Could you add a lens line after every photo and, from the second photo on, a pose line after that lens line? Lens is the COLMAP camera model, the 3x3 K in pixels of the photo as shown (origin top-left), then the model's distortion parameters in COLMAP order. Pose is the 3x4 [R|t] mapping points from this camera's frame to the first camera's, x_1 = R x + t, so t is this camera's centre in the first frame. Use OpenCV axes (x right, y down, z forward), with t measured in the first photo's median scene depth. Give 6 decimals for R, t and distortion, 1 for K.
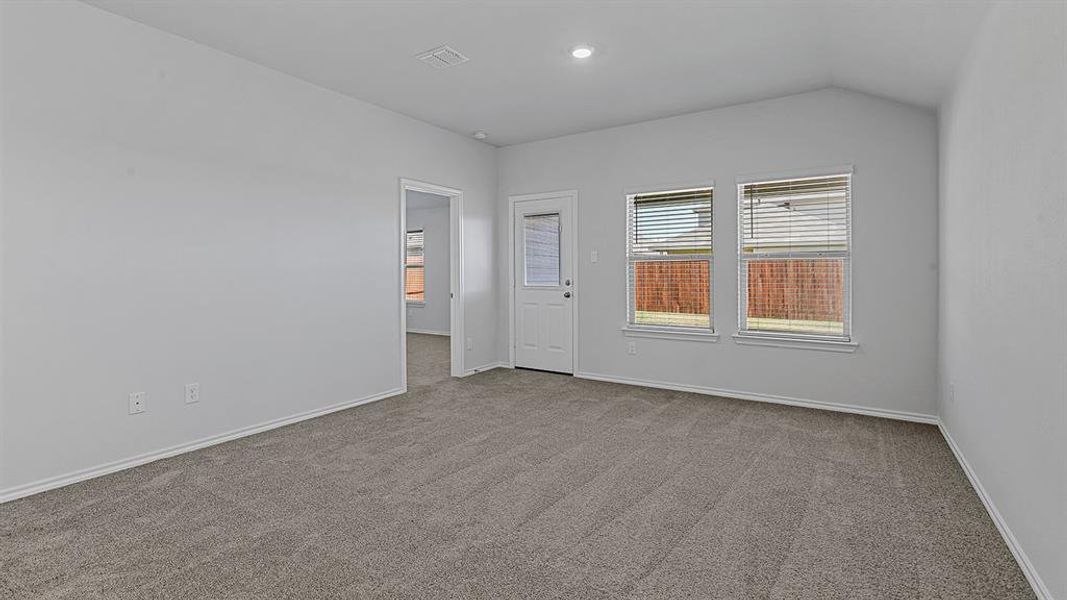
lens RADIAL K [[484.4, 0, 534.5], [0, 484.4, 272.1], [0, 0, 1]] dist [0.001673, -0.000162]
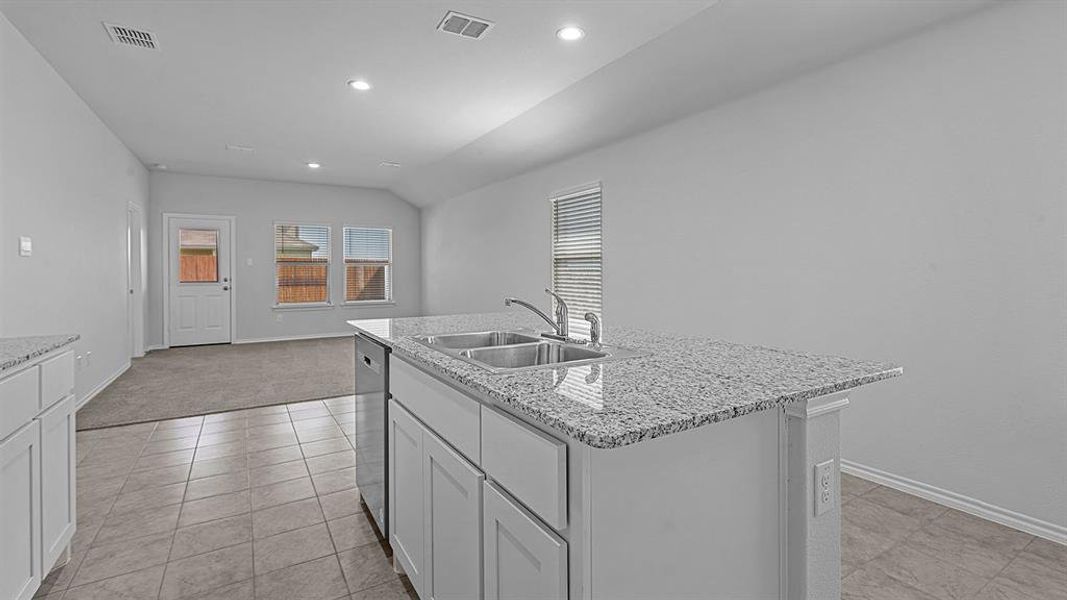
lens RADIAL K [[484.4, 0, 534.5], [0, 484.4, 272.1], [0, 0, 1]] dist [0.001673, -0.000162]
pose [[0.433239, -0.000849, 0.901279, -0.841012], [0.004336, 0.999990, -0.001142, 0.005028], [-0.901269, 0.004403, 0.433239, -0.451952]]
